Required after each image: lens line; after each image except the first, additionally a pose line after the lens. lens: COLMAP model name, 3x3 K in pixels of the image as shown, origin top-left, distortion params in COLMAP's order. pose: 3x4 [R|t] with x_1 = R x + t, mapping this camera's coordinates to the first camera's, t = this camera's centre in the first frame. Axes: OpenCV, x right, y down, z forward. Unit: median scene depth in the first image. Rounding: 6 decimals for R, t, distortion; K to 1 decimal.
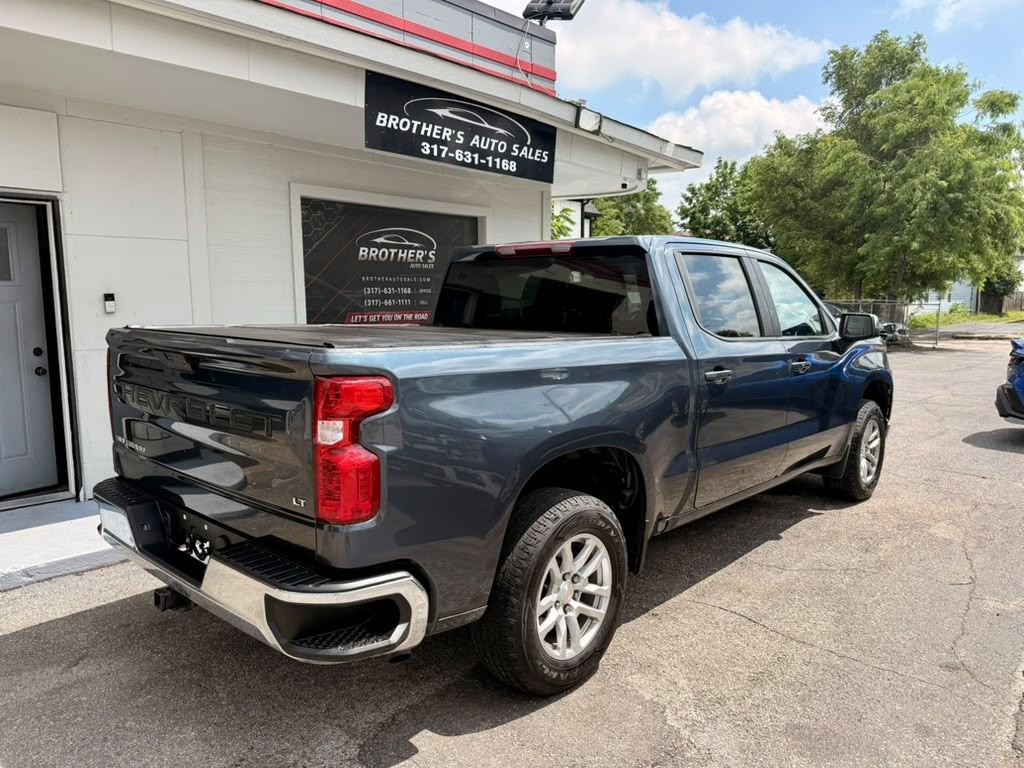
lens RADIAL K [[738.1, 0, 512.4], [0, 738.1, 393.1], [0, 0, 1]] dist [0.050070, -0.071996]
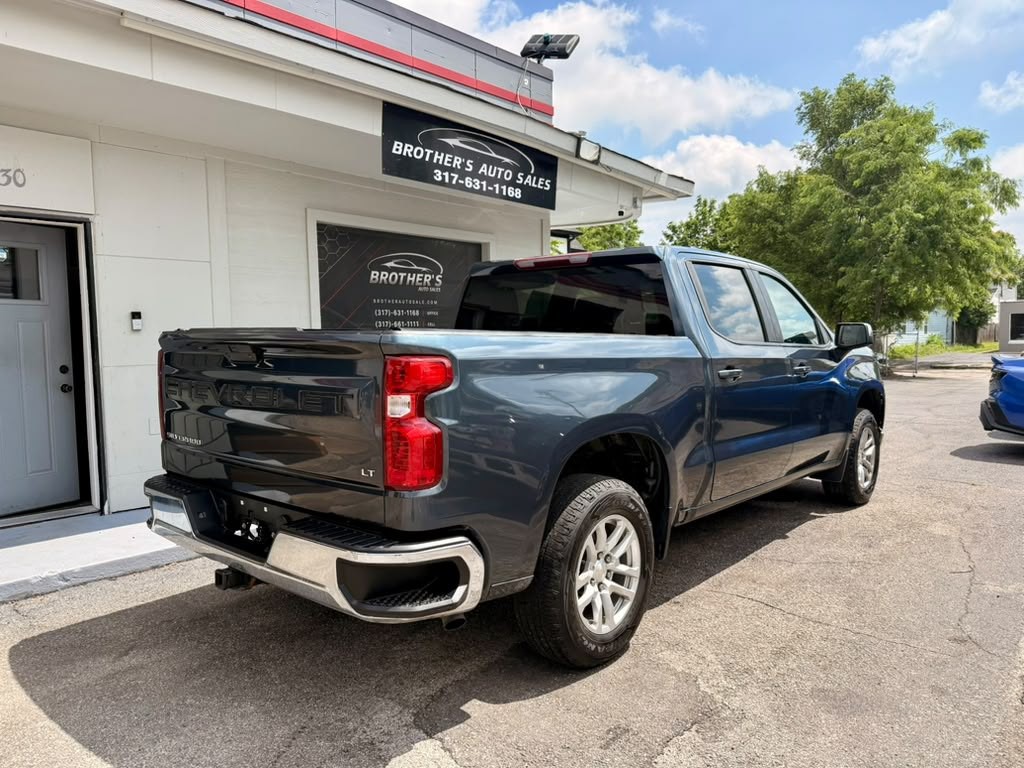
lens RADIAL K [[738.4, 0, 513.8], [0, 738.4, 391.2], [0, 0, 1]] dist [0.060408, -0.090627]
pose [[0.999629, -0.011309, 0.024761, -0.037245], [0.012642, 0.998443, -0.054334, 0.033650], [-0.024108, 0.054627, 0.998216, -0.036675]]
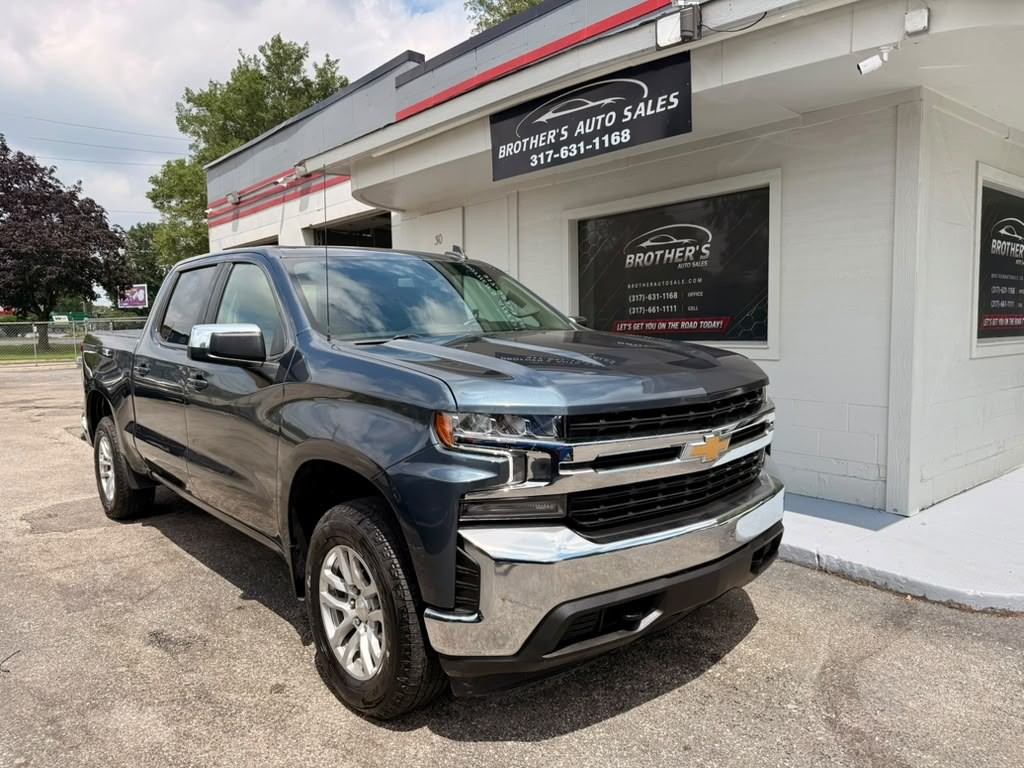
lens RADIAL K [[732.6, 0, 512.9], [0, 732.6, 381.3], [0, 0, 1]] dist [0.056489, -0.074495]
pose [[-0.117172, 0.080934, -0.989808, 0.878301], [-0.103013, 0.990307, 0.093169, -0.116642], [0.987754, 0.112880, -0.107699, 1.074877]]
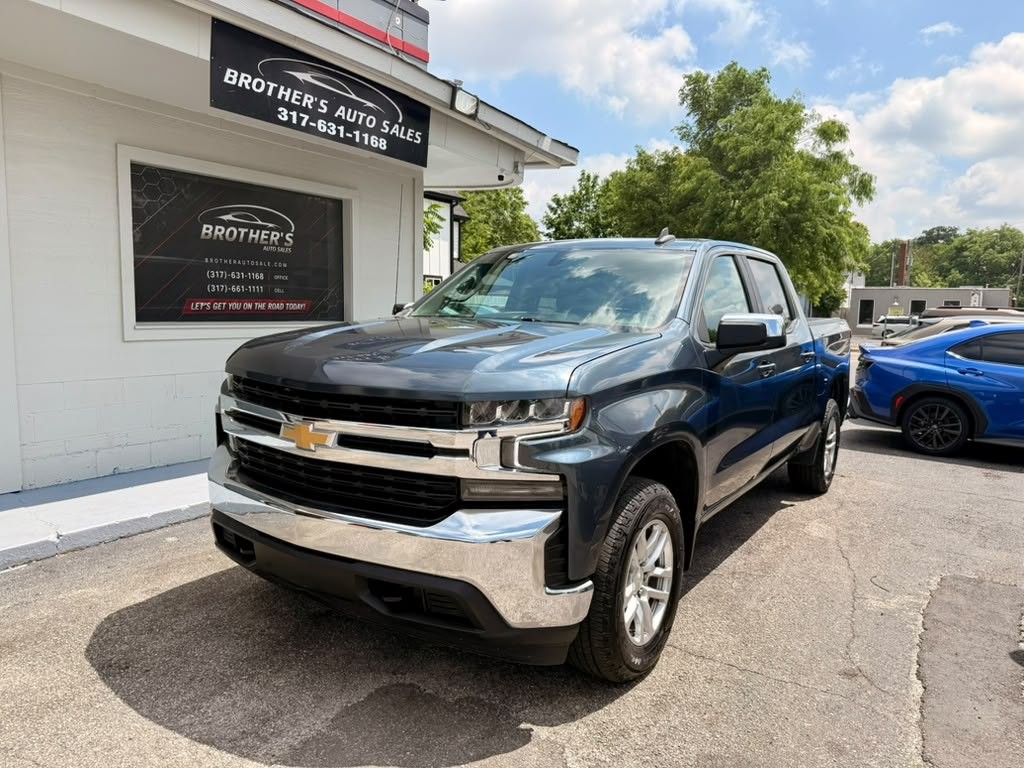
lens RADIAL K [[747.0, 0, 531.1], [0, 747.0, 384.4], [0, 0, 1]] dist [-0.003665, -0.009316]
pose [[0.978823, 0.007626, 0.204566, -0.006542], [-0.003775, 0.999808, -0.019209, 0.007768], [-0.204673, 0.018030, 0.978664, 0.072126]]
